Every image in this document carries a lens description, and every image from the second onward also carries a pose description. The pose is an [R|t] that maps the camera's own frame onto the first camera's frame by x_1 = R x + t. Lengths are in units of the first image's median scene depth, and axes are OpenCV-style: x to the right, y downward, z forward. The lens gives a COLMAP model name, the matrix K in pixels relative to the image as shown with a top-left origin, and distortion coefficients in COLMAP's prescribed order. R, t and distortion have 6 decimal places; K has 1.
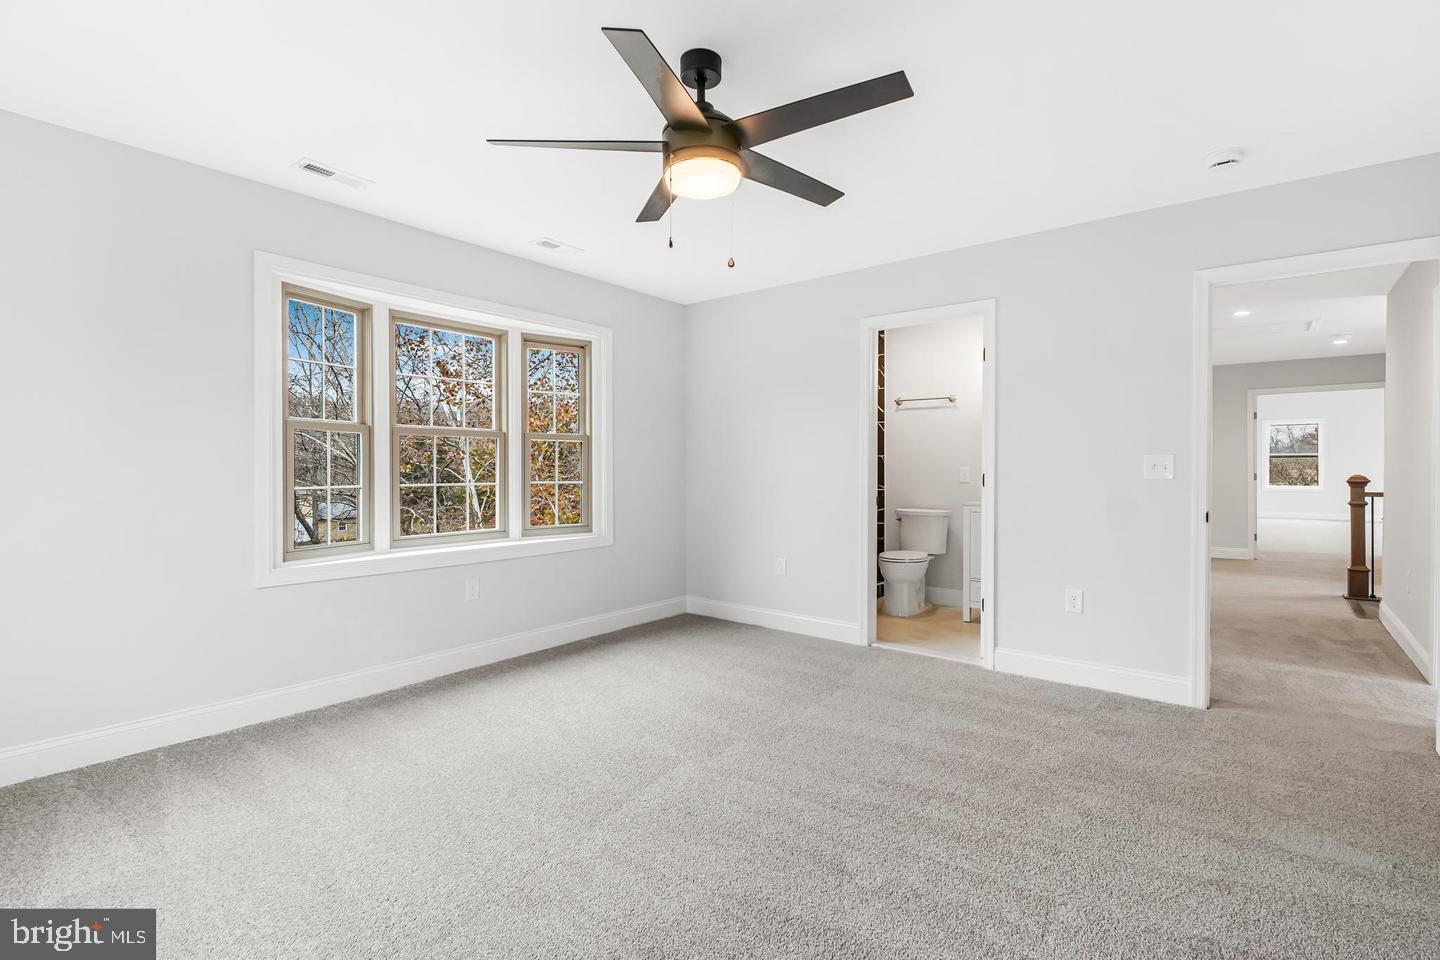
lens RADIAL K [[657.7, 0, 724.2], [0, 657.7, 469.9], [0, 0, 1]] dist [-0.013044, -0.001786]
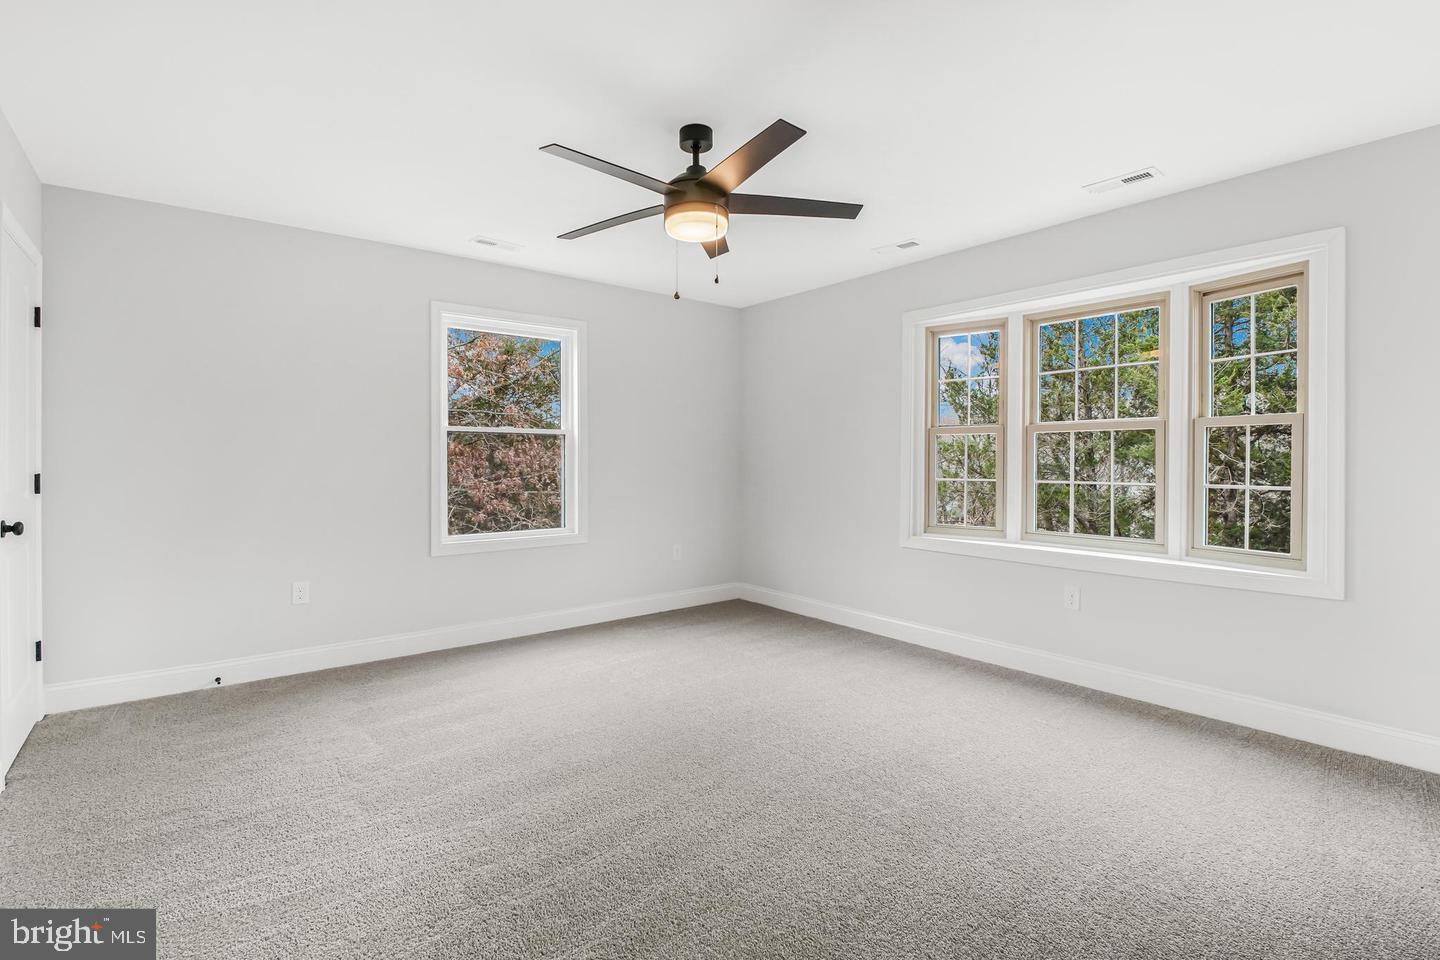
lens RADIAL K [[657.7, 0, 725.8], [0, 657.7, 469.0], [0, 0, 1]] dist [-0.013044, -0.001786]
pose [[-0.209954, 0.011537, -0.977643, 0.596626], [-0.010002, 0.999853, 0.013947, -0.005258], [0.977660, 0.012707, -0.209808, 0.698102]]
